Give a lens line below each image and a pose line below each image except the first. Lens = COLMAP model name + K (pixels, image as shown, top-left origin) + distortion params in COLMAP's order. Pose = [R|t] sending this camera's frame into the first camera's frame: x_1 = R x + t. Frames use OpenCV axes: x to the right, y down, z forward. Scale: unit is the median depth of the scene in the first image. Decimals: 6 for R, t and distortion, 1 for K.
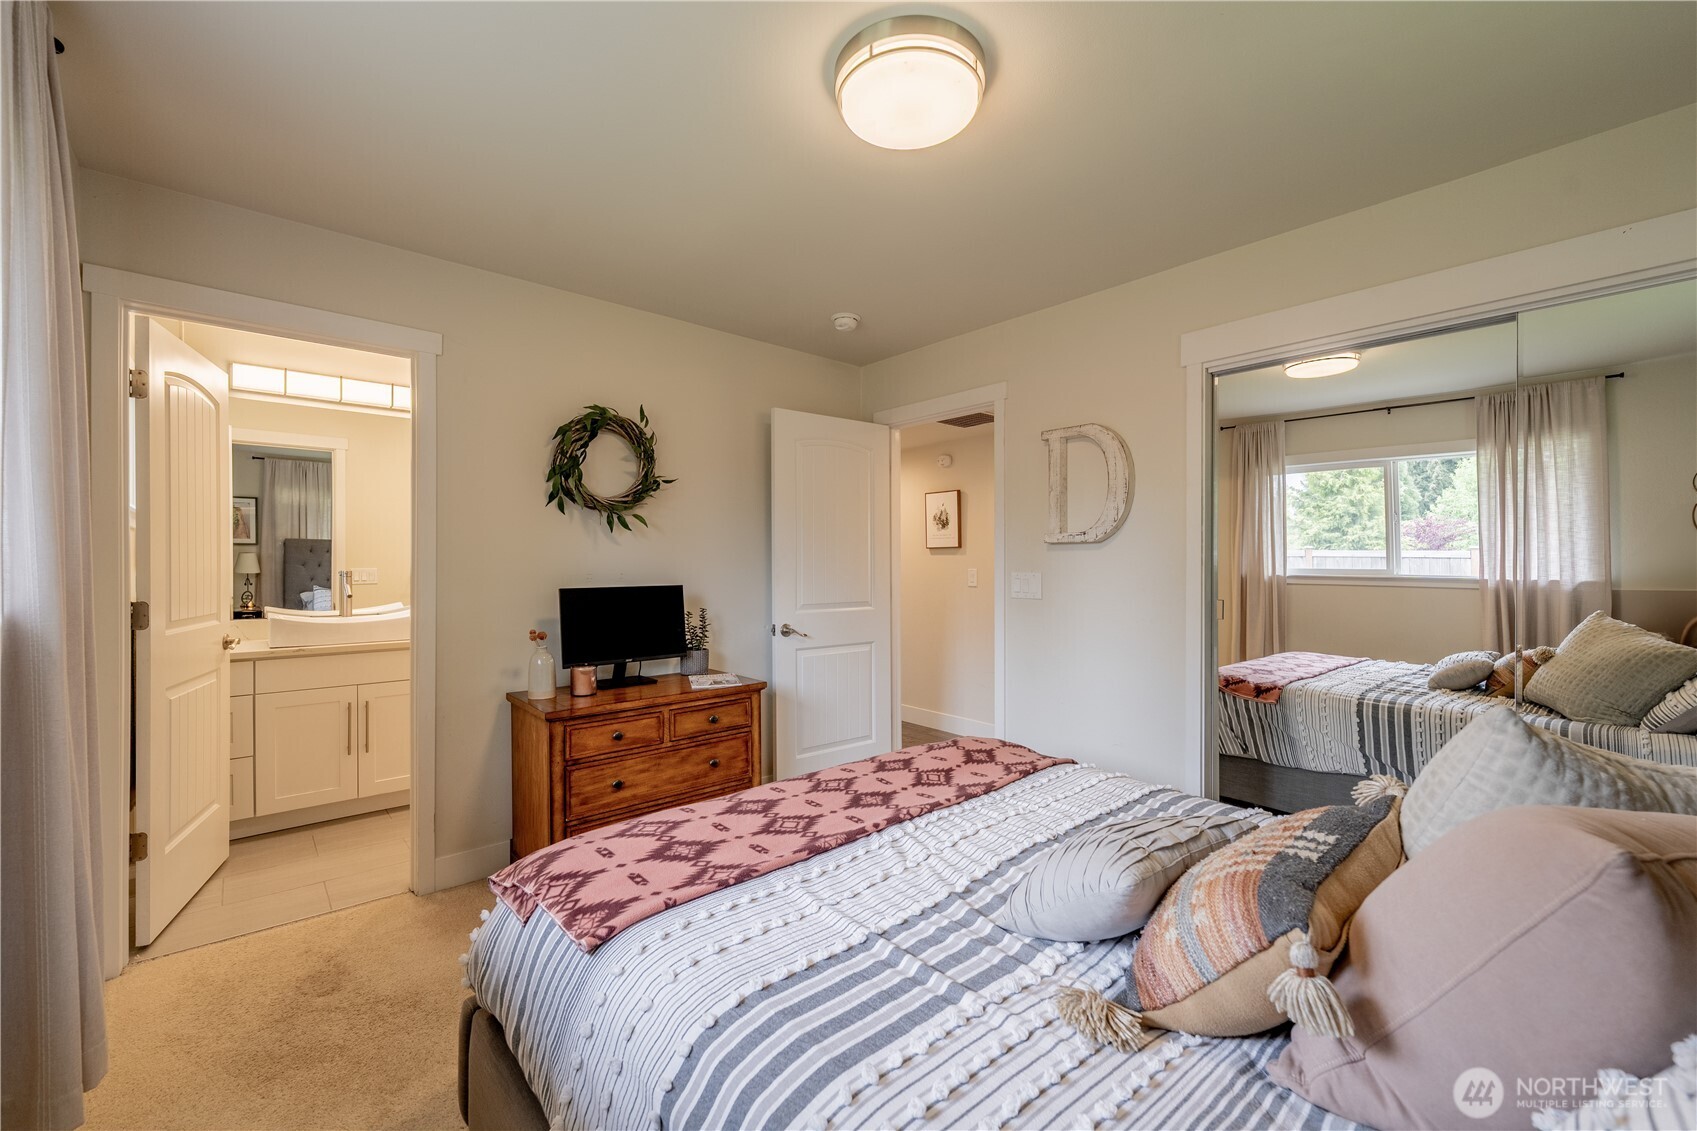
lens RADIAL K [[682.9, 0, 850.0], [0, 682.9, 564.9], [0, 0, 1]] dist [0.000381, -0.000296]
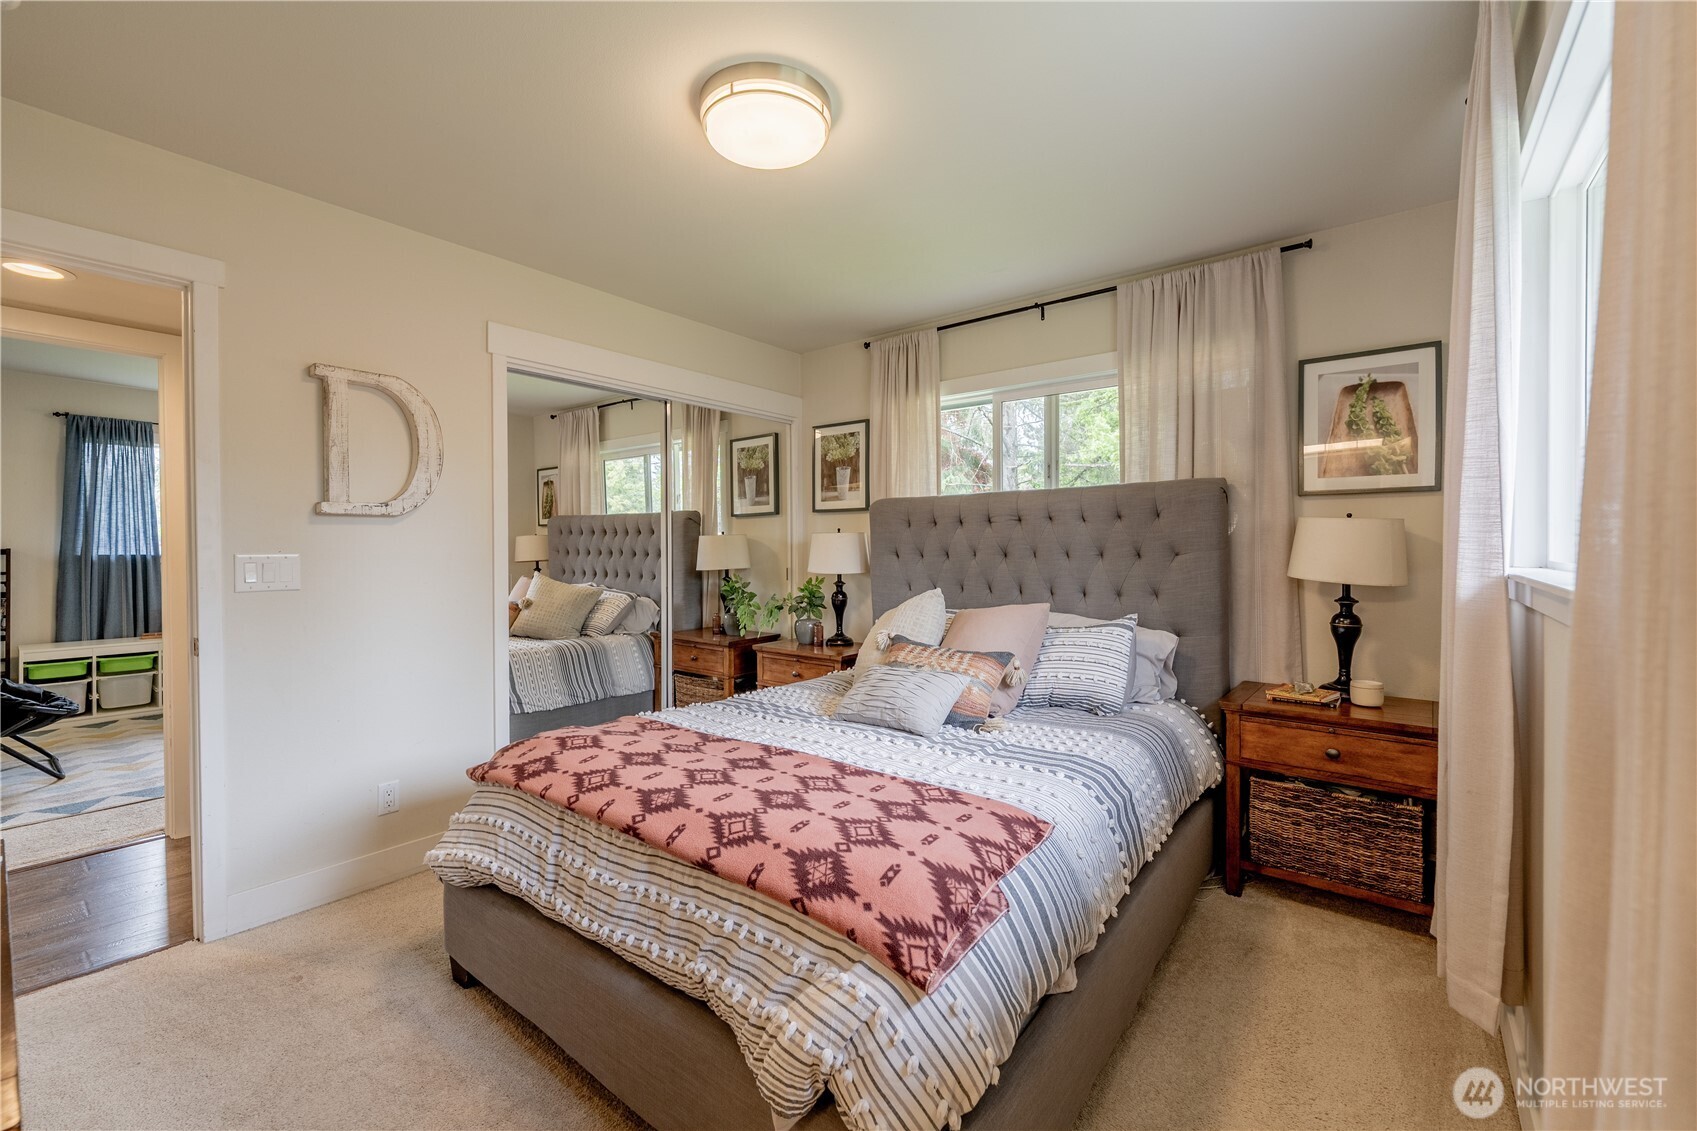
lens RADIAL K [[682.9, 0, 850.0], [0, 682.9, 564.9], [0, 0, 1]] dist [0.000381, -0.000296]
pose [[-0.193775, -0.011518, 0.980978, -0.961610], [0.000117, 0.999931, 0.011764, 0.029032], [-0.981046, 0.002395, -0.193760, 0.995716]]
